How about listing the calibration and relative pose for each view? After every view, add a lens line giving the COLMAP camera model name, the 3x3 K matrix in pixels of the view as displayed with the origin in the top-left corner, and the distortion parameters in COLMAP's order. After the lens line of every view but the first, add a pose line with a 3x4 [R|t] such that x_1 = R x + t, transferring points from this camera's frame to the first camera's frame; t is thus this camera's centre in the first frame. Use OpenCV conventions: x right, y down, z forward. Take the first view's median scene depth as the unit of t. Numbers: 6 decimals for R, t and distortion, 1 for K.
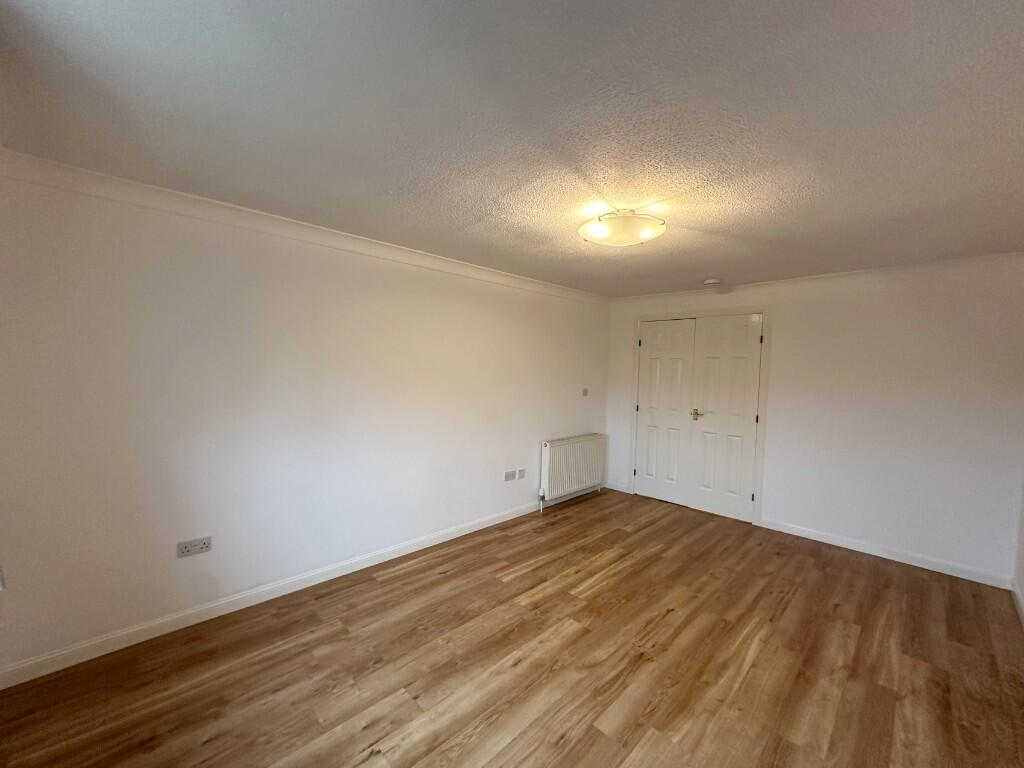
lens RADIAL K [[406.1, 0, 512.0], [0, 406.1, 384.0], [0, 0, 1]] dist [-0.007972, 0.000105]
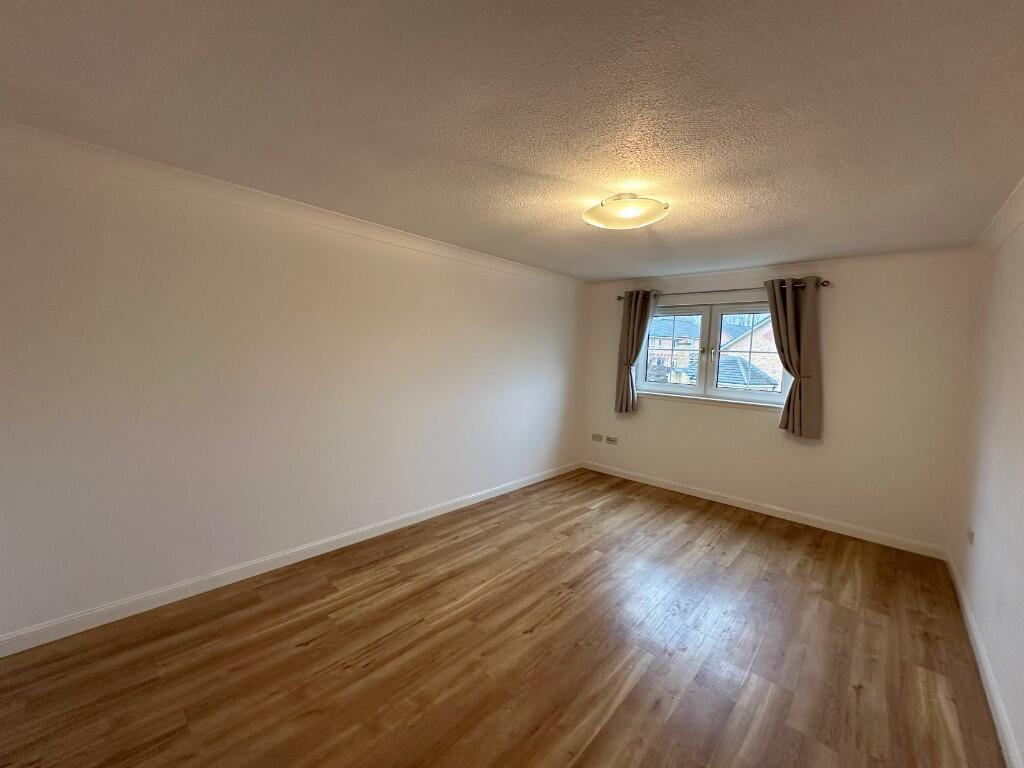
lens RADIAL K [[406.1, 0, 512.0], [0, 406.1, 384.0], [0, 0, 1]] dist [-0.007972, 0.000105]
pose [[-0.996765, -0.057135, -0.056529, 0.507631], [-0.063821, 0.990157, 0.124565, -0.060208], [0.048856, 0.127770, -0.990600, 1.789851]]
